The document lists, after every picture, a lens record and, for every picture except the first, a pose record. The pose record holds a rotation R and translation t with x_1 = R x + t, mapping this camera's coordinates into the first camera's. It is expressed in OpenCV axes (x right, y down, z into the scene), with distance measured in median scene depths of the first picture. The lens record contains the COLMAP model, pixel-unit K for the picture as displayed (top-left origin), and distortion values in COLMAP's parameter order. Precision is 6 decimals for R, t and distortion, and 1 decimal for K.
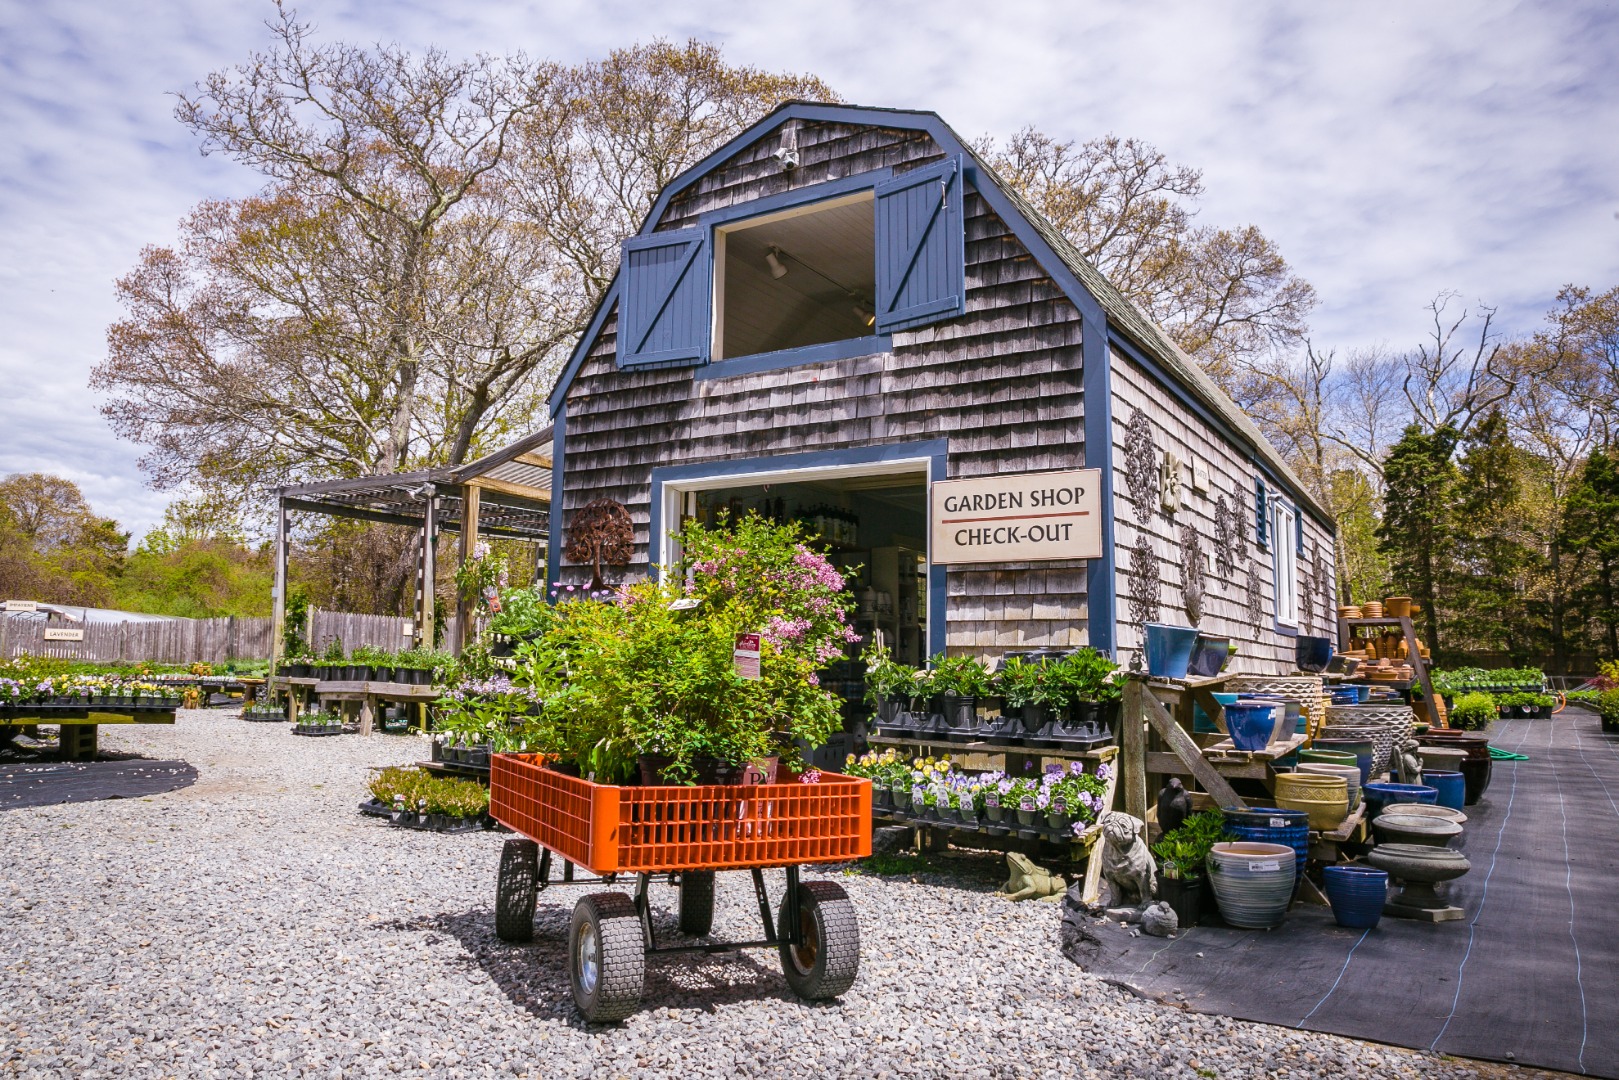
lens RADIAL K [[1100.0, 0, 845.9], [0, 1100.0, 544.4], [0, 0, 1]] dist [-0.001897, 0.000927]
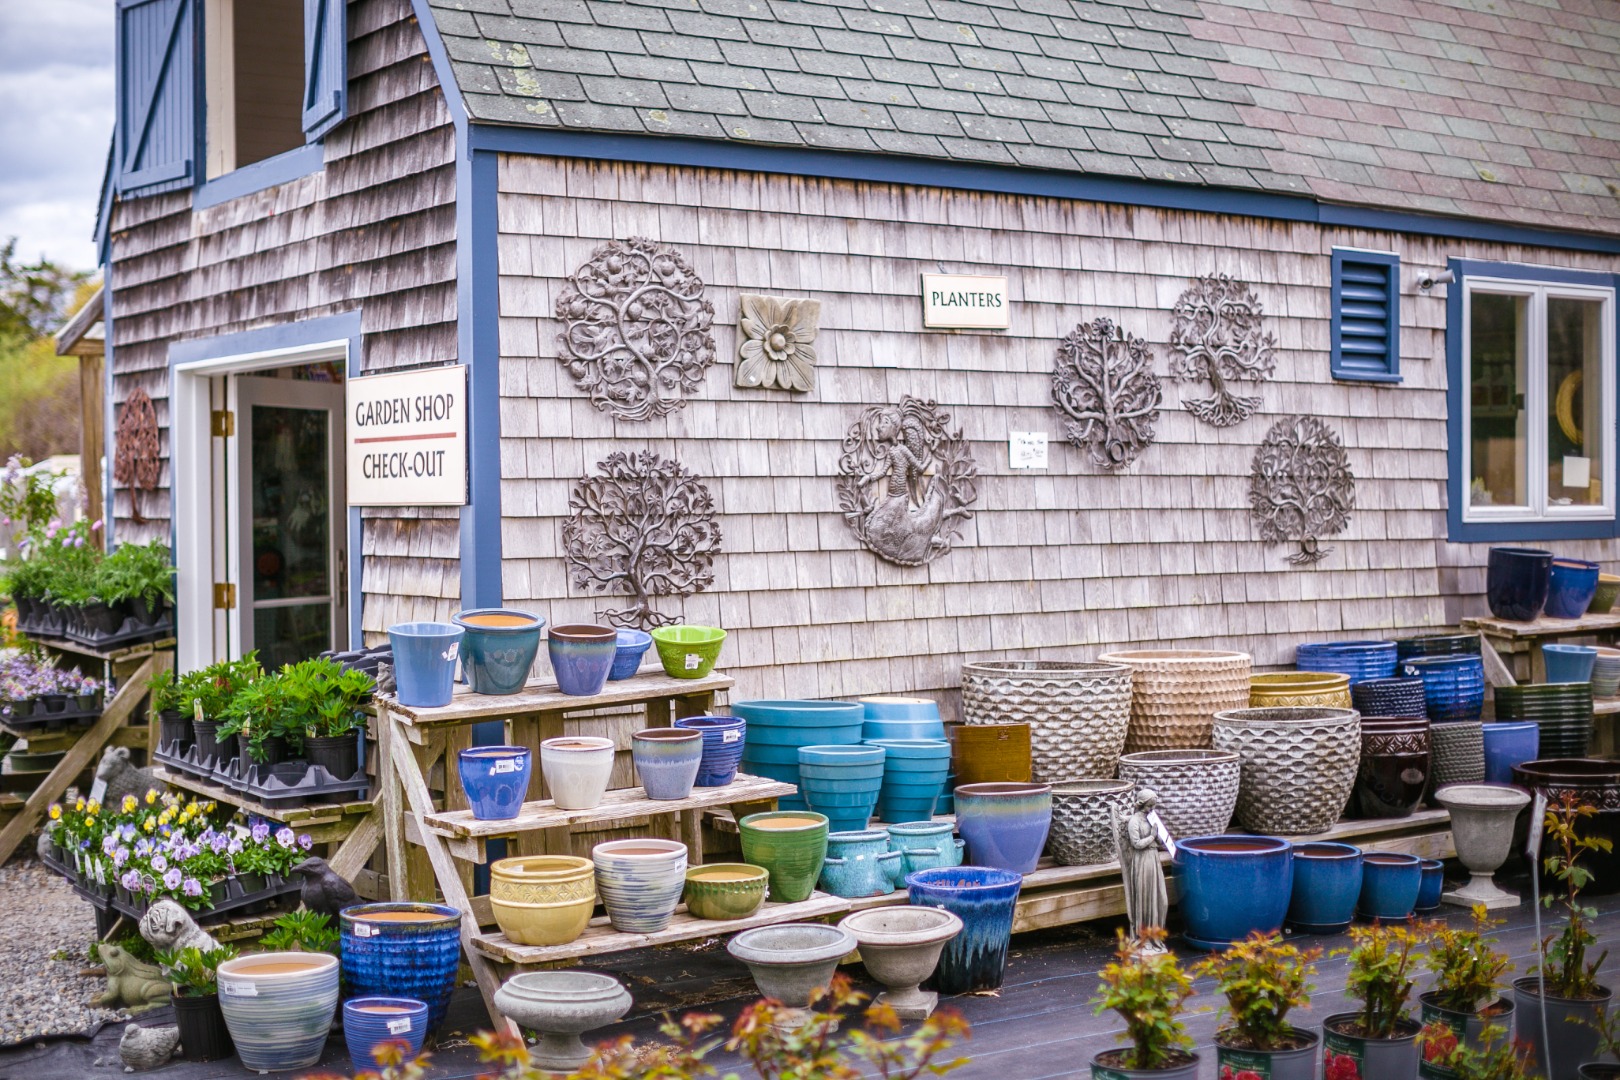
lens RADIAL K [[2221.0, 0, 810.0], [0, 2221.0, 540.0], [0, 0, 1]] dist [0.011361, 0.063706]
pose [[0.911646, -0.019382, -0.410520, 0.860748], [0.073537, 0.990460, 0.116540, -0.094770], [0.404344, -0.136431, 0.904374, -0.088964]]
